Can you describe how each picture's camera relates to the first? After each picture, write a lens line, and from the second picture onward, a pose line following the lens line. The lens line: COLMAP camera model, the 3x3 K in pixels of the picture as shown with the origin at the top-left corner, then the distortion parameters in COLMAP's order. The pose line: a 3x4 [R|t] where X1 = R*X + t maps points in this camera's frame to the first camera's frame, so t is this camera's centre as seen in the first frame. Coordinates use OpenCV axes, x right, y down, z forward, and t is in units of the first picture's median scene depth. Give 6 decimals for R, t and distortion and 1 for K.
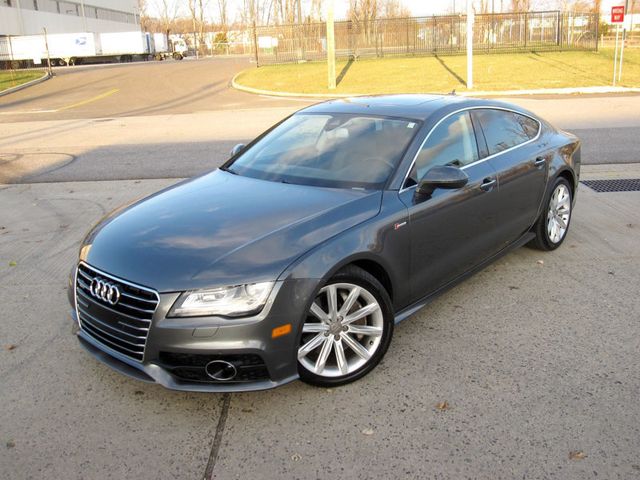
lens RADIAL K [[621.4, 0, 320.0], [0, 621.4, 240.0], [0, 0, 1]] dist [-0.078826, 0.035695]
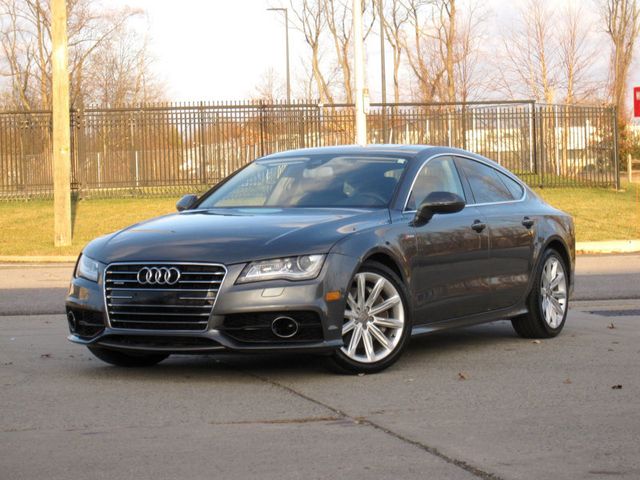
lens RADIAL K [[1800.8, 0, 320.0], [0, 1800.8, 240.0], [0, 0, 1]] dist [0.069801, -0.276842]
pose [[0.971649, 0.019480, 0.235624, -0.784425], [0.047094, 0.960683, -0.273625, 0.859766], [-0.231690, 0.276963, 0.932529, -1.937620]]
